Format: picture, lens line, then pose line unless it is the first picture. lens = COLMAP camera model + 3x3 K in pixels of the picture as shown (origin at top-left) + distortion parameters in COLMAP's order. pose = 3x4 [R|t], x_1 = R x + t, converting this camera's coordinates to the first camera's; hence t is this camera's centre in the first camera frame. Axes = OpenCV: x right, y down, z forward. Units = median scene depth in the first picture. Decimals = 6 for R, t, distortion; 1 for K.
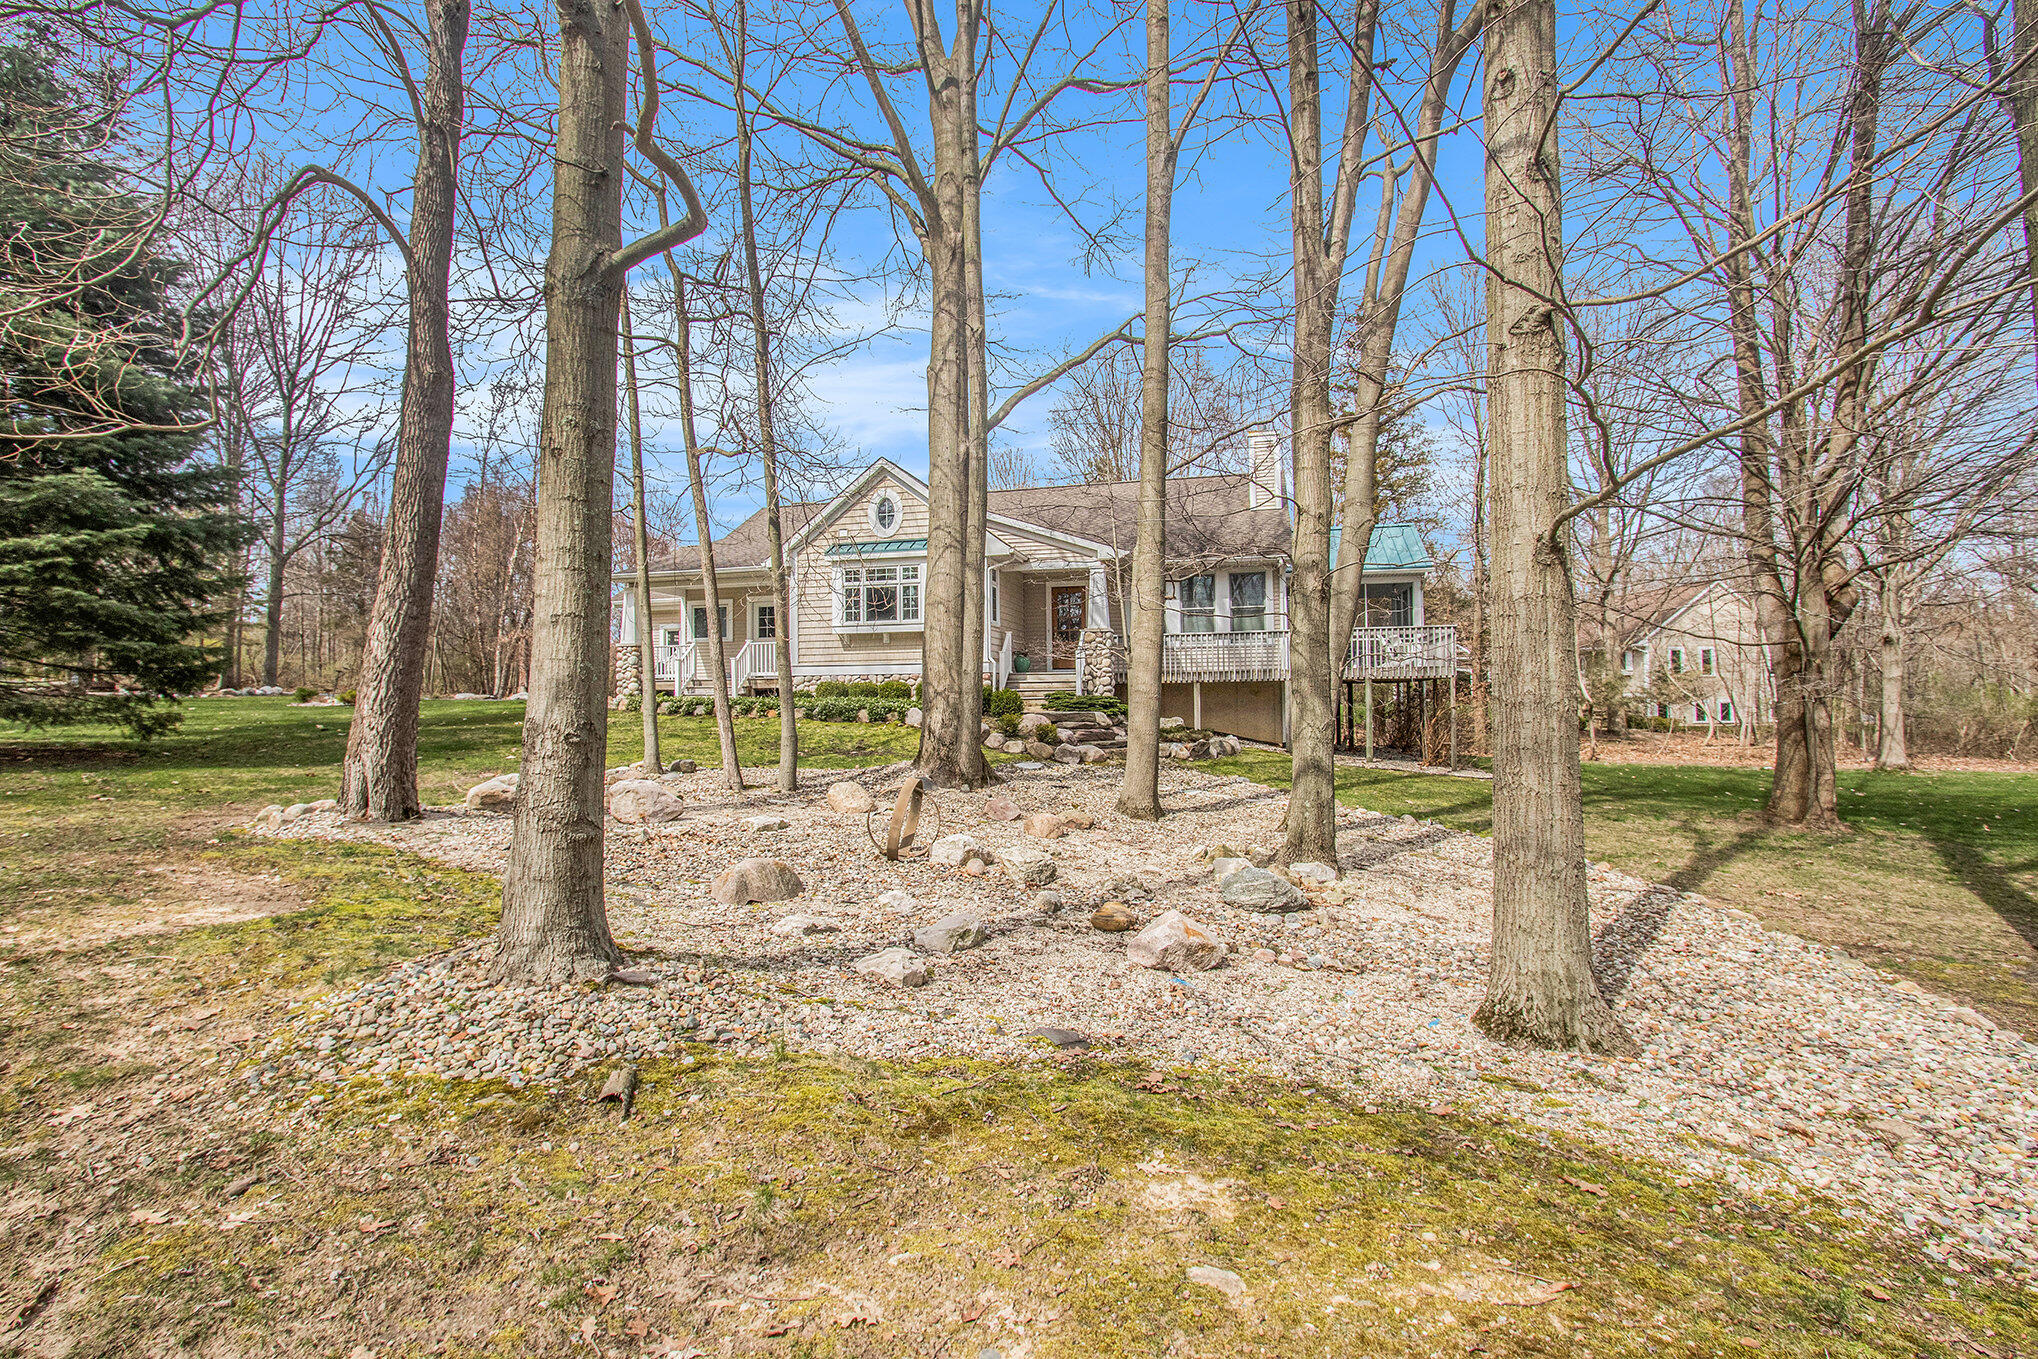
lens RADIAL K [[971.9, 0, 1016.4], [0, 971.9, 682.3], [0, 0, 1]] dist [-0.016791, 0.004377]
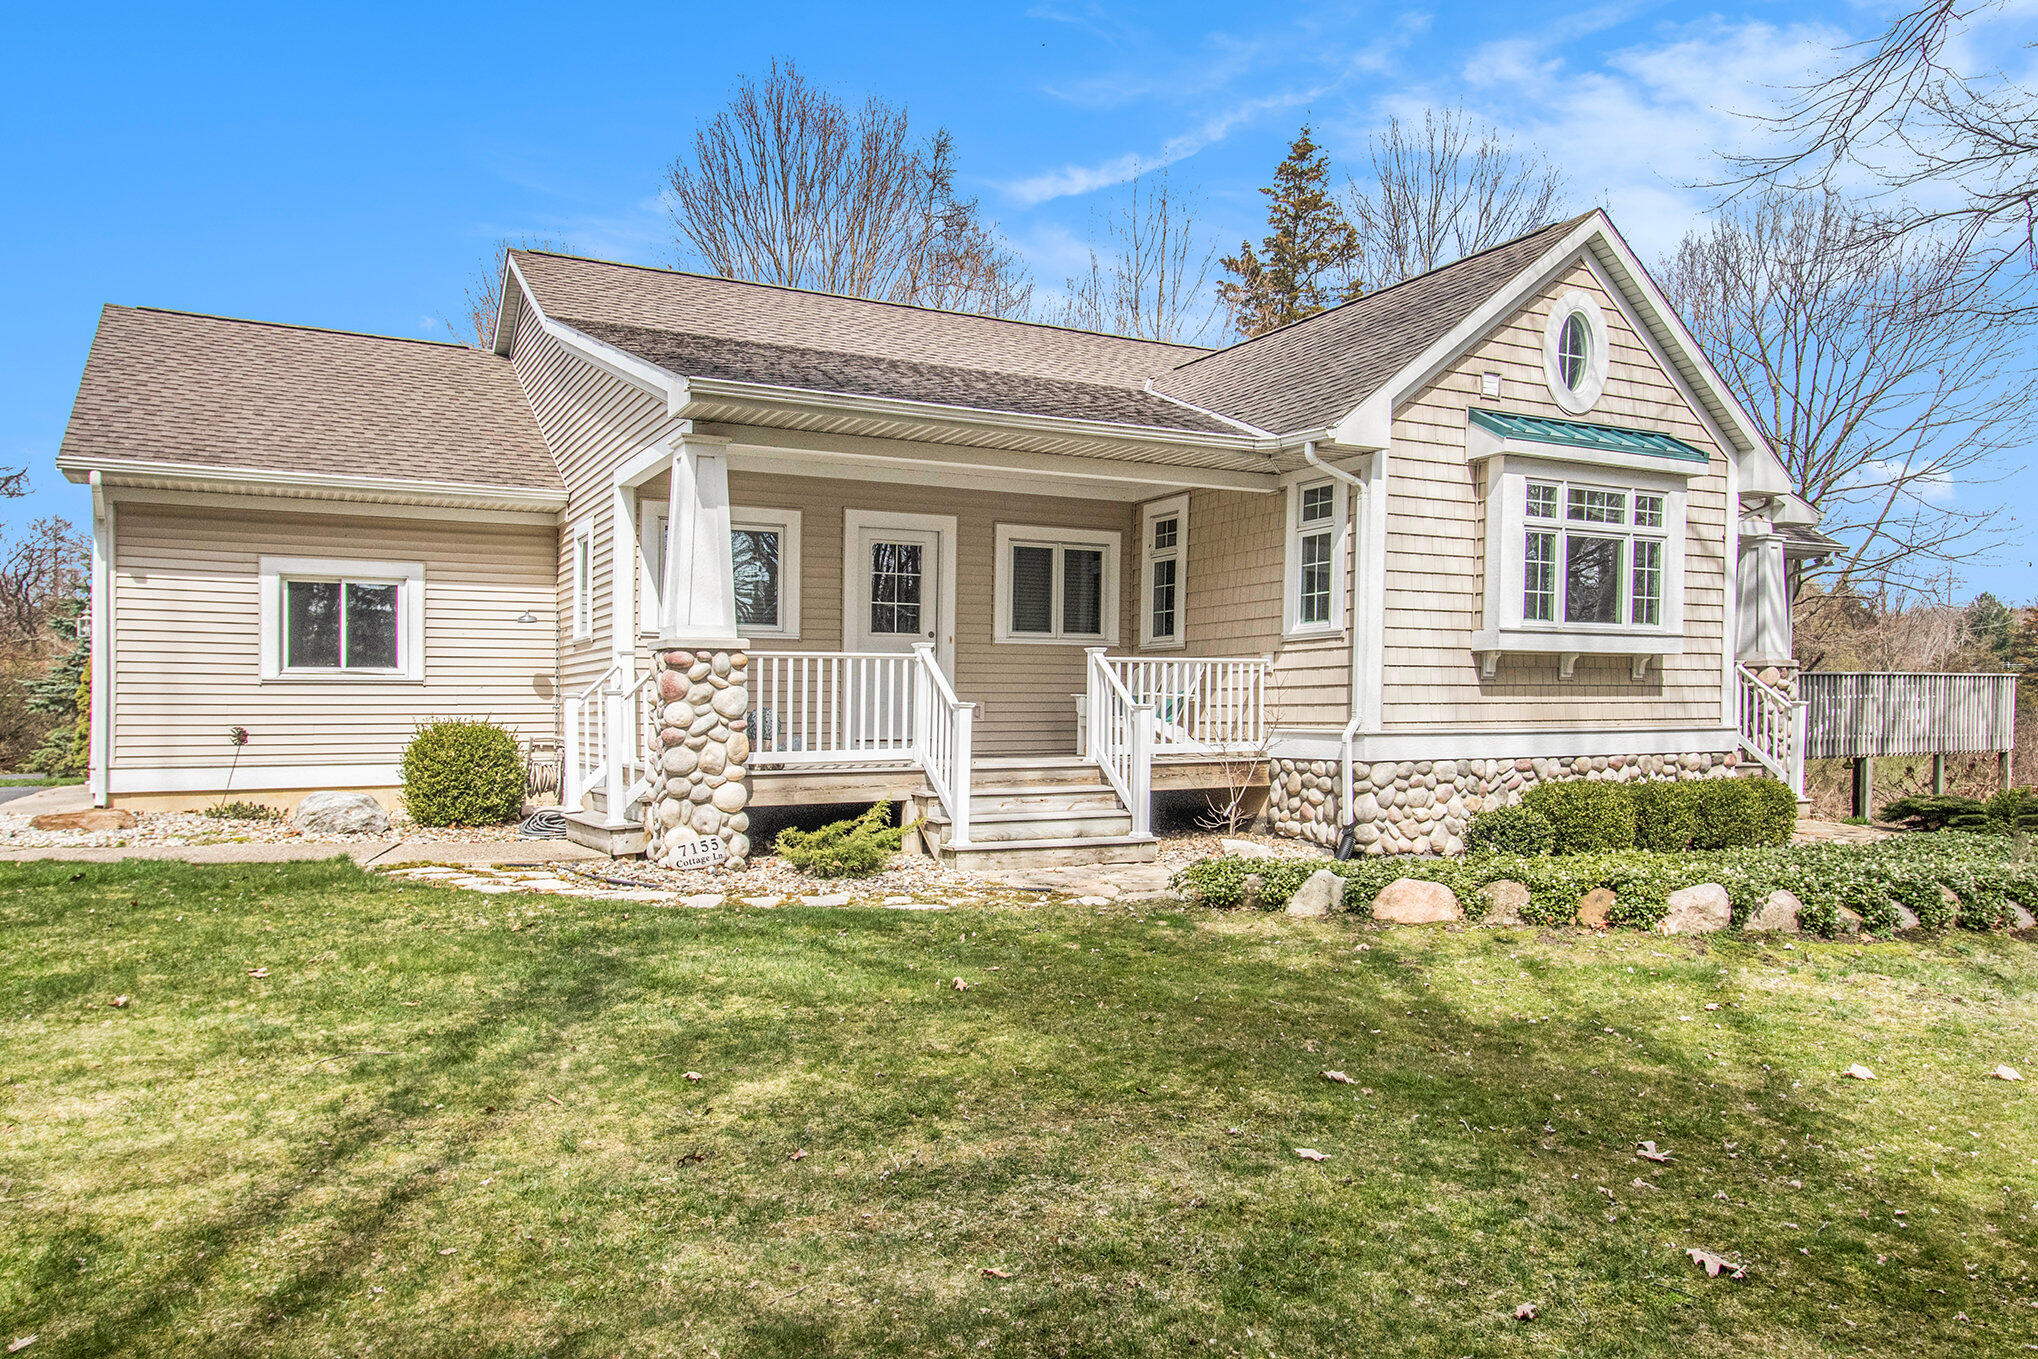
lens RADIAL K [[1403.0, 0, 1020.6], [0, 1403.0, 690.6], [0, 0, 1]] dist [0.001482, 0.000542]
pose [[0.730112, 0.015559, 0.683151, -0.693940], [-0.015000, 0.999865, -0.006742, -0.028108], [-0.683163, -0.005325, 0.730246, 0.735875]]
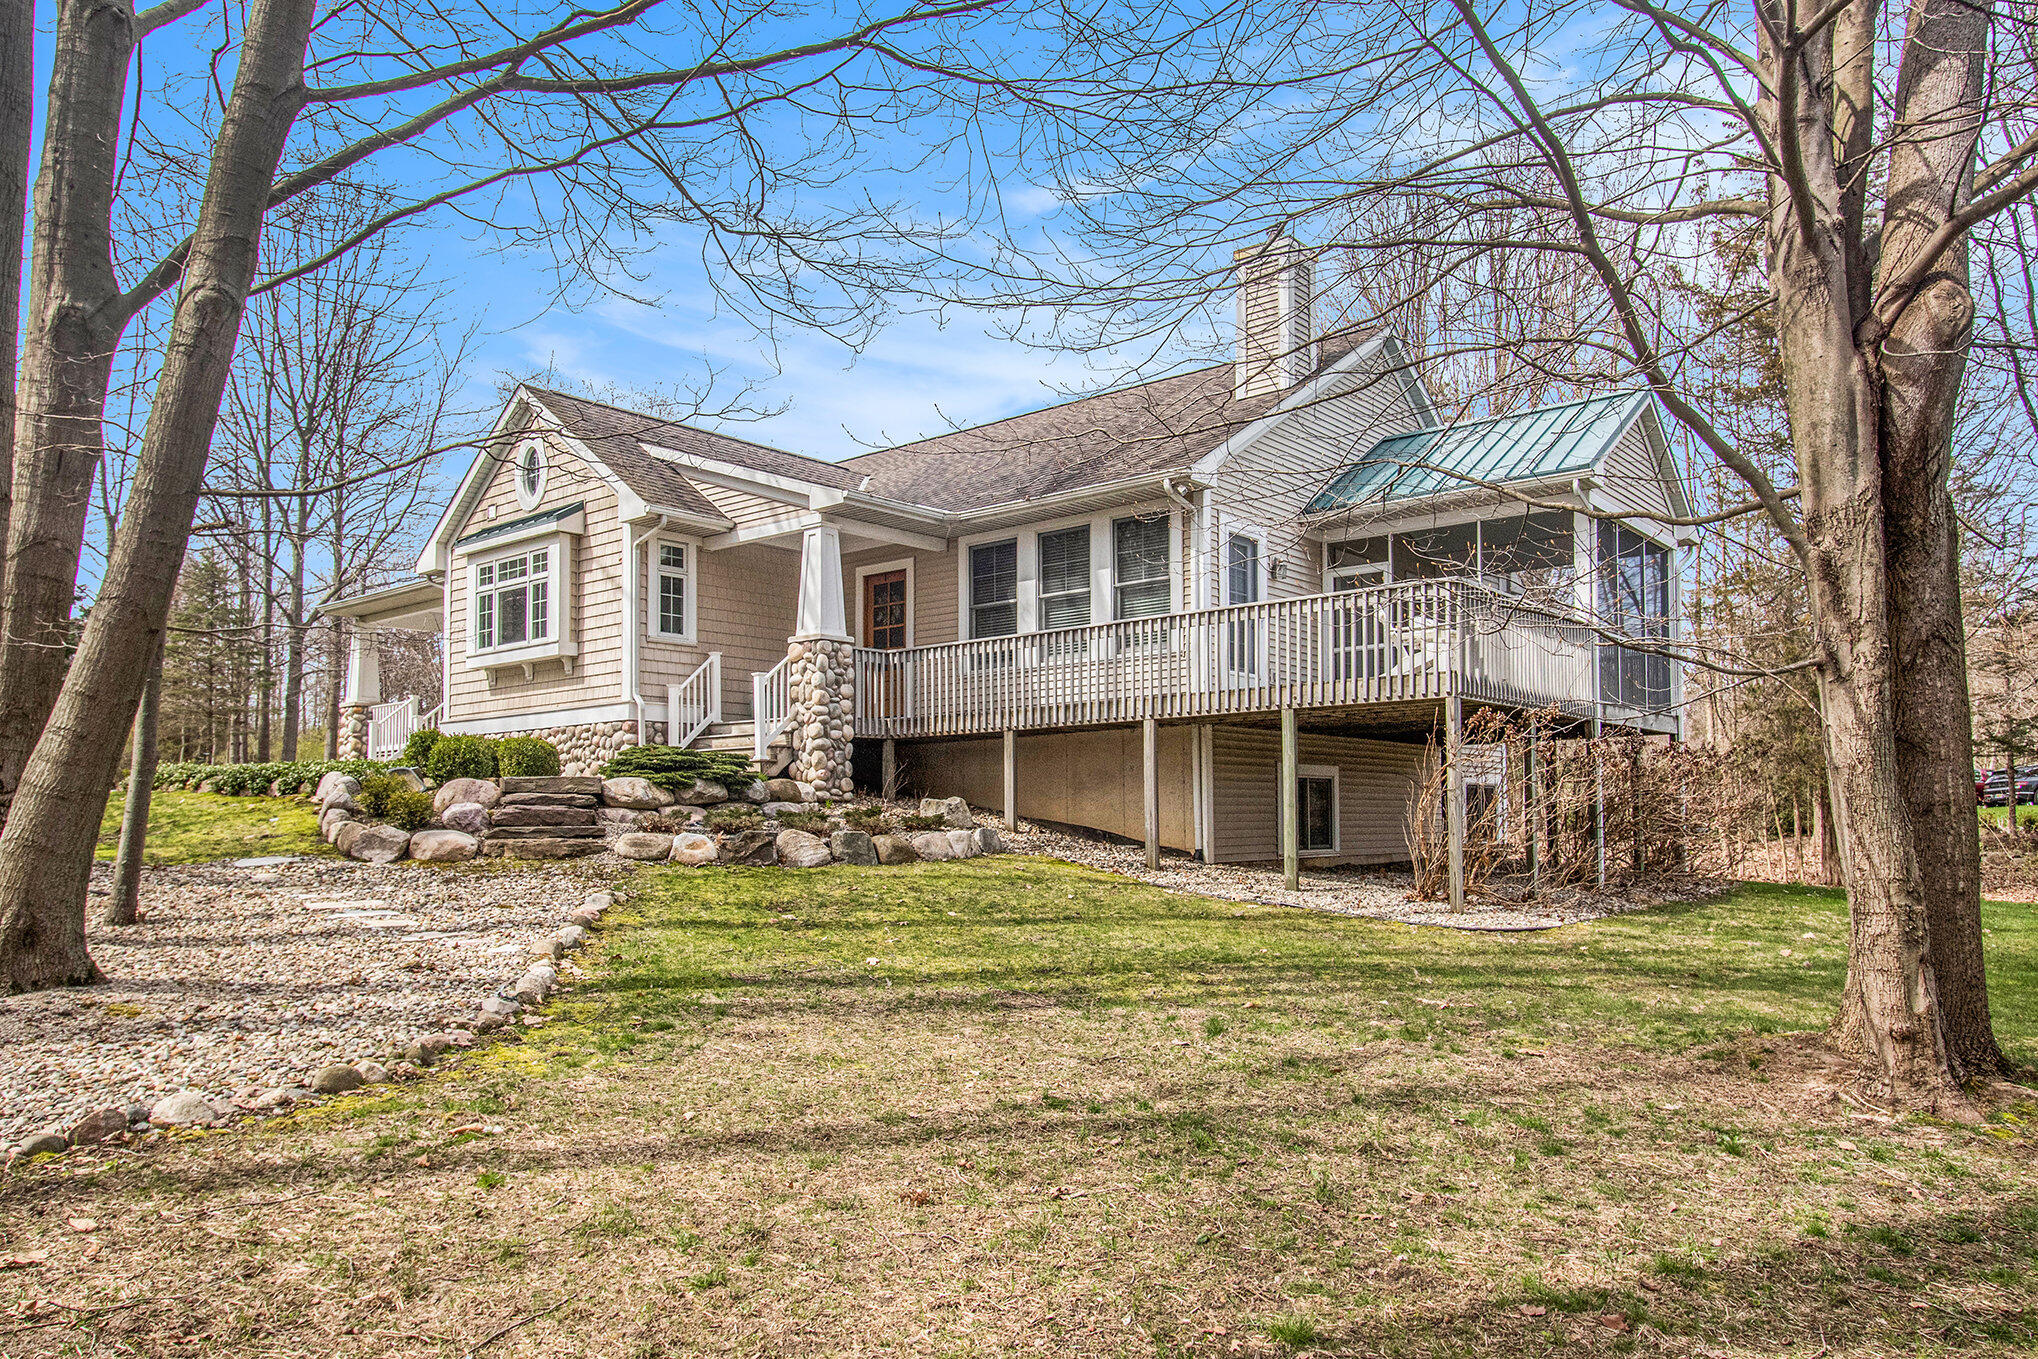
lens RADIAL K [[1403.0, 0, 1018.2], [0, 1403.0, 678.5], [0, 0, 1]] dist [0.001482, 0.000542]
pose [[0.903935, -0.046572, -0.425126, 0.527634], [0.007866, 0.995696, -0.092350, 0.043884], [0.427597, 0.080135, 0.900410, 0.331860]]
